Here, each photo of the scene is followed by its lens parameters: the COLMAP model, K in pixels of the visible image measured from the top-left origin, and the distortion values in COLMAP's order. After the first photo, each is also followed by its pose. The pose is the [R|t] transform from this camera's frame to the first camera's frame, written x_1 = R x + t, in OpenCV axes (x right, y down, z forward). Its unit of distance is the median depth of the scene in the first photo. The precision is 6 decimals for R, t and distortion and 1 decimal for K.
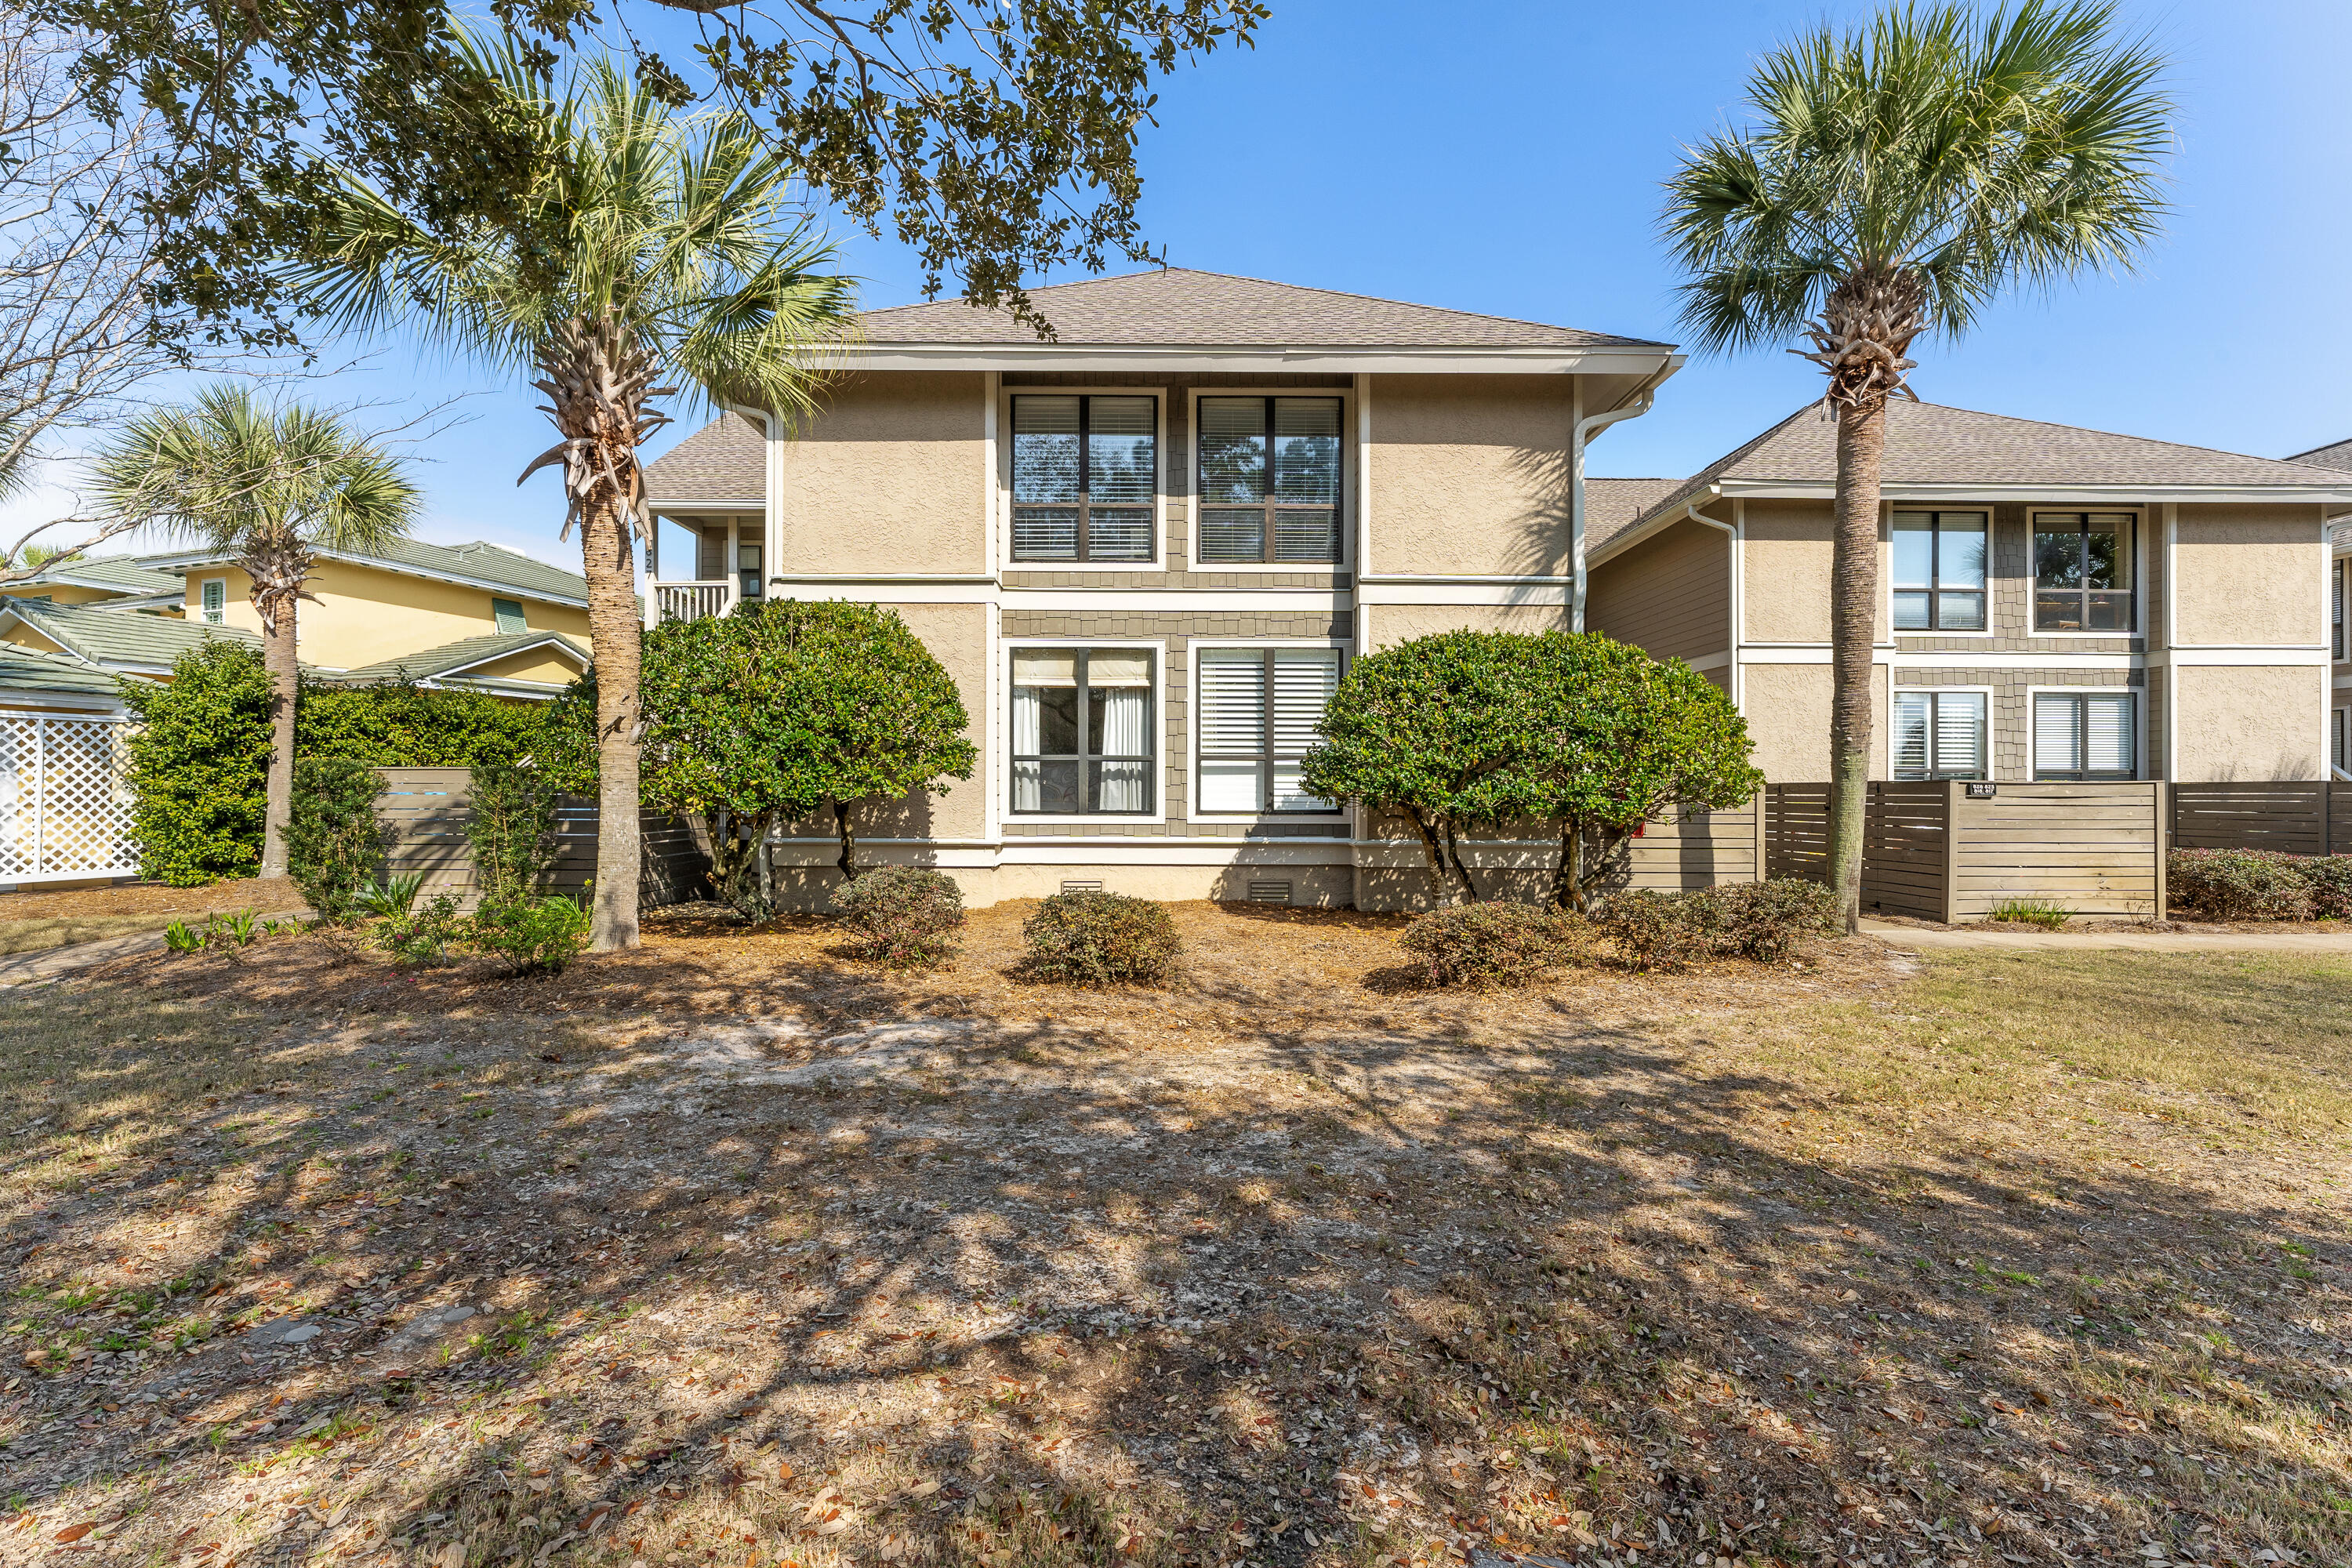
lens RADIAL K [[1066.1, 0, 1176.0], [0, 1066.1, 784.0], [0, 0, 1]] dist [-0.001089, -0.000062]
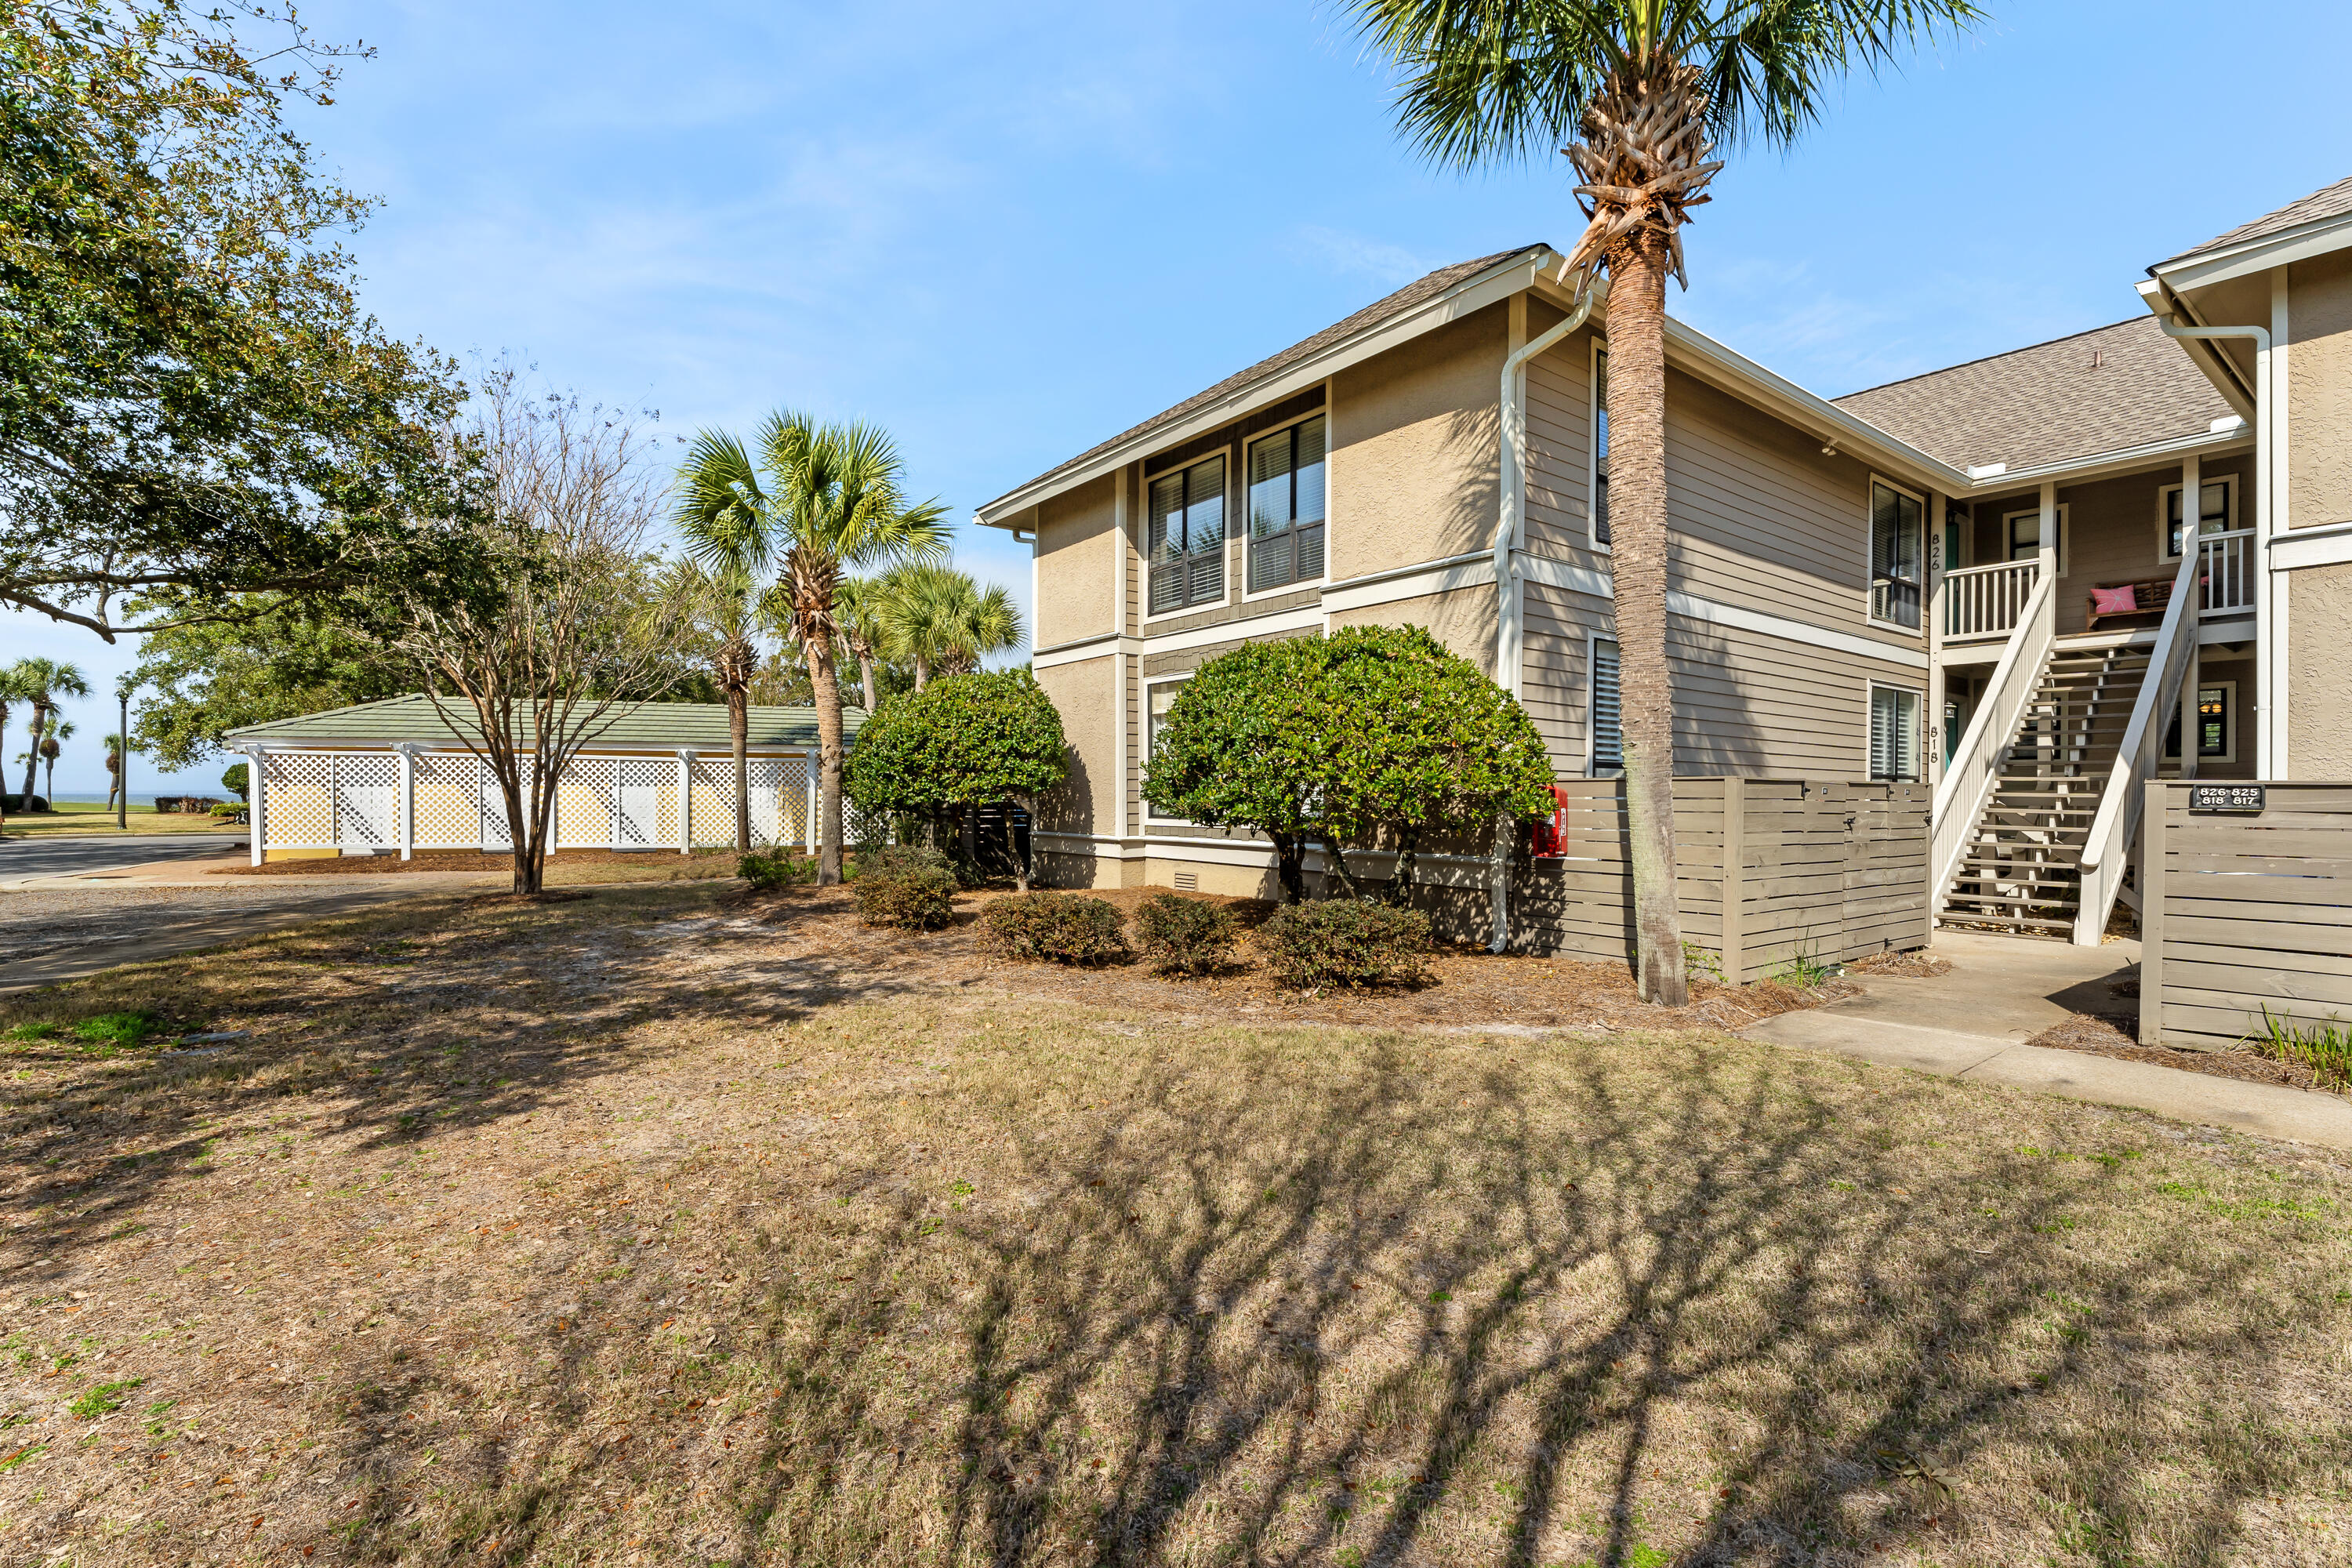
lens RADIAL K [[1066.1, 0, 1176.0], [0, 1066.1, 784.0], [0, 0, 1]] dist [-0.001089, -0.000062]
pose [[0.605332, -0.010299, -0.795907, 0.885111], [-0.004013, 0.999864, -0.015990, 0.008919], [0.795963, 0.012873, 0.605208, 0.280420]]
